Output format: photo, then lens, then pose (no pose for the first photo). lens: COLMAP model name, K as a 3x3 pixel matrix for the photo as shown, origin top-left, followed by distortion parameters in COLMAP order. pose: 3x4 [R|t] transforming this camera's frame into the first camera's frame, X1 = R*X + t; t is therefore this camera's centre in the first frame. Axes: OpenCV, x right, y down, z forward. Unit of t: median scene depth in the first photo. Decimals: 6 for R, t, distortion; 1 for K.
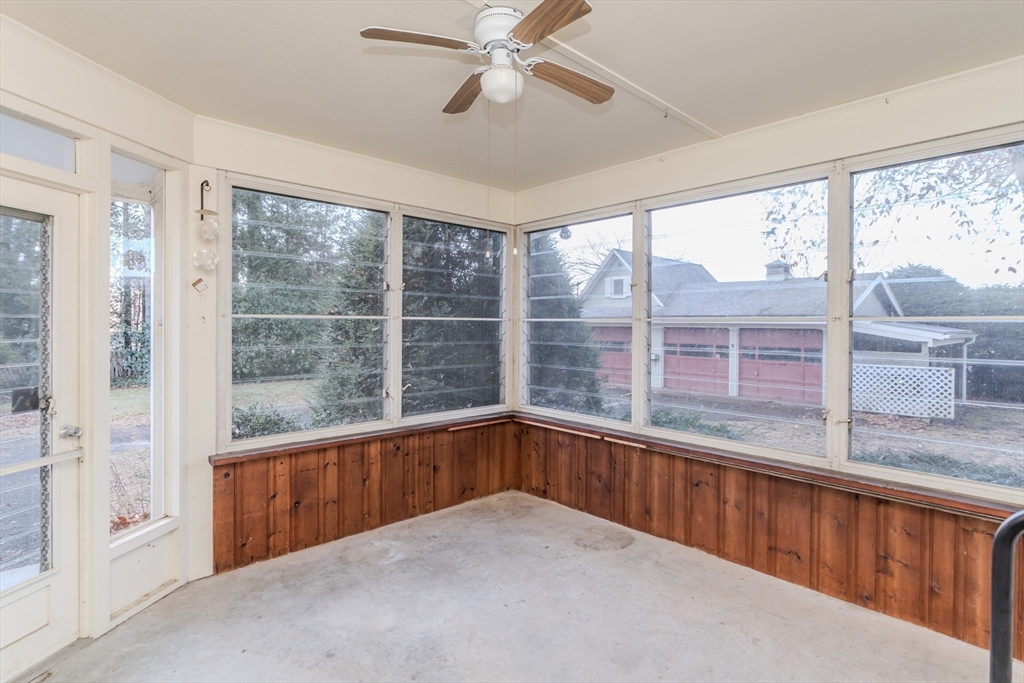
lens RADIAL K [[490.8, 0, 518.4], [0, 490.8, 329.6], [0, 0, 1]] dist [-0.002245, -0.000799]
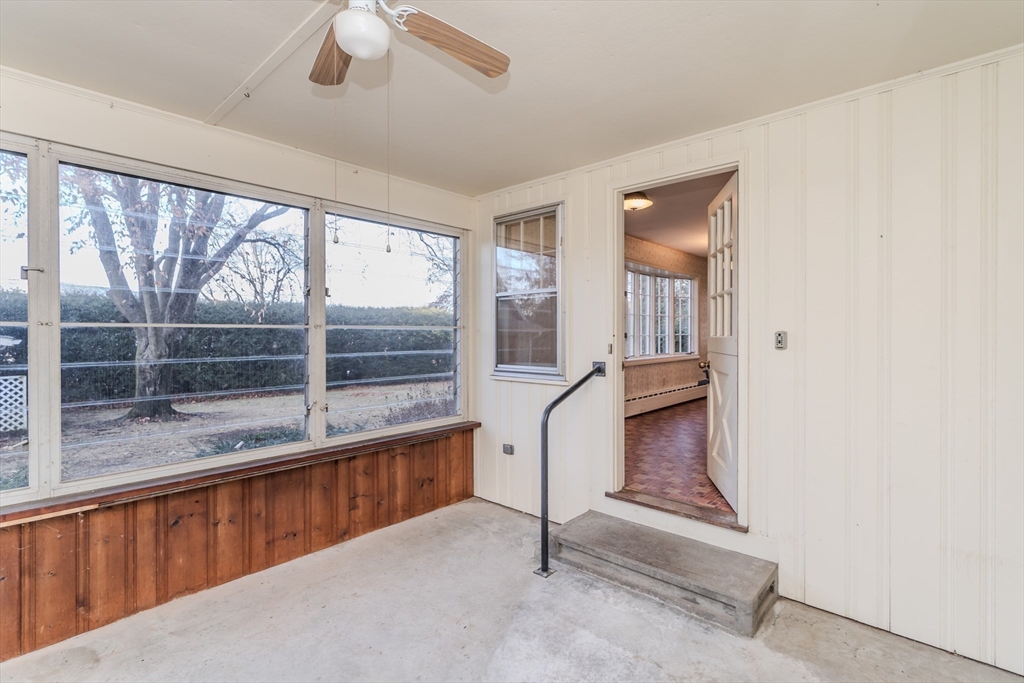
lens RADIAL K [[490.8, 0, 518.4], [0, 490.8, 329.6], [0, 0, 1]] dist [-0.002245, -0.000799]
pose [[-0.081793, 0.001094, 0.996649, -0.550458], [0.007290, 0.999973, -0.000500, -0.009053], [-0.996623, 0.007224, -0.081799, 0.512516]]
